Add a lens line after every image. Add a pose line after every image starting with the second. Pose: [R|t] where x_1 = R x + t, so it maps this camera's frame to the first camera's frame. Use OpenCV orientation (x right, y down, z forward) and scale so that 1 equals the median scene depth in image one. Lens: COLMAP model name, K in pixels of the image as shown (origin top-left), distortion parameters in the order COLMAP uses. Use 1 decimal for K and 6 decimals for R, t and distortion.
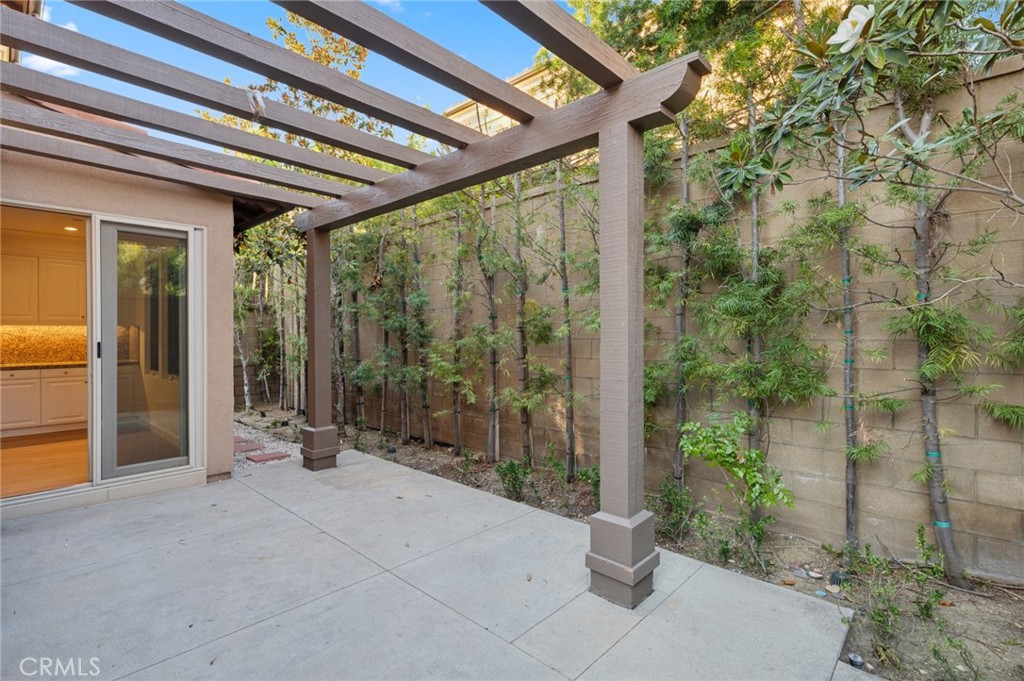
lens RADIAL K [[479.3, 0, 513.9], [0, 479.3, 334.4], [0, 0, 1]] dist [-0.001523, 0.000749]
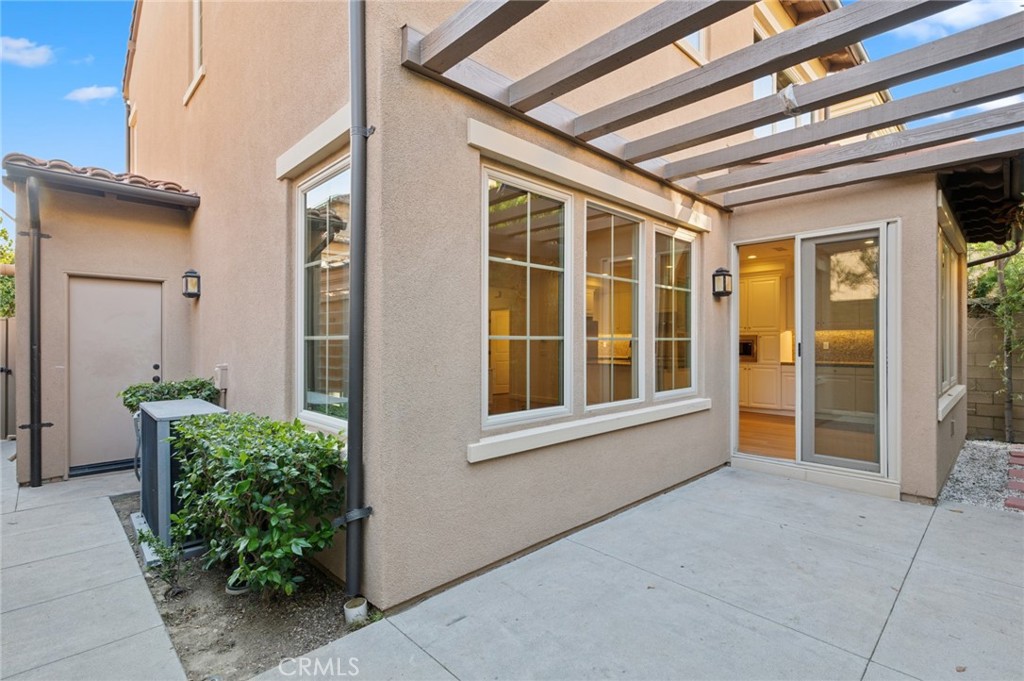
lens RADIAL K [[479.3, 0, 511.3], [0, 479.3, 342.3], [0, 0, 1]] dist [-0.001523, 0.000749]
pose [[-0.062068, 0.004753, -0.998061, 0.349912], [0.001005, 0.999988, 0.004699, 0.007966], [0.998071, -0.000711, -0.062073, 0.364582]]
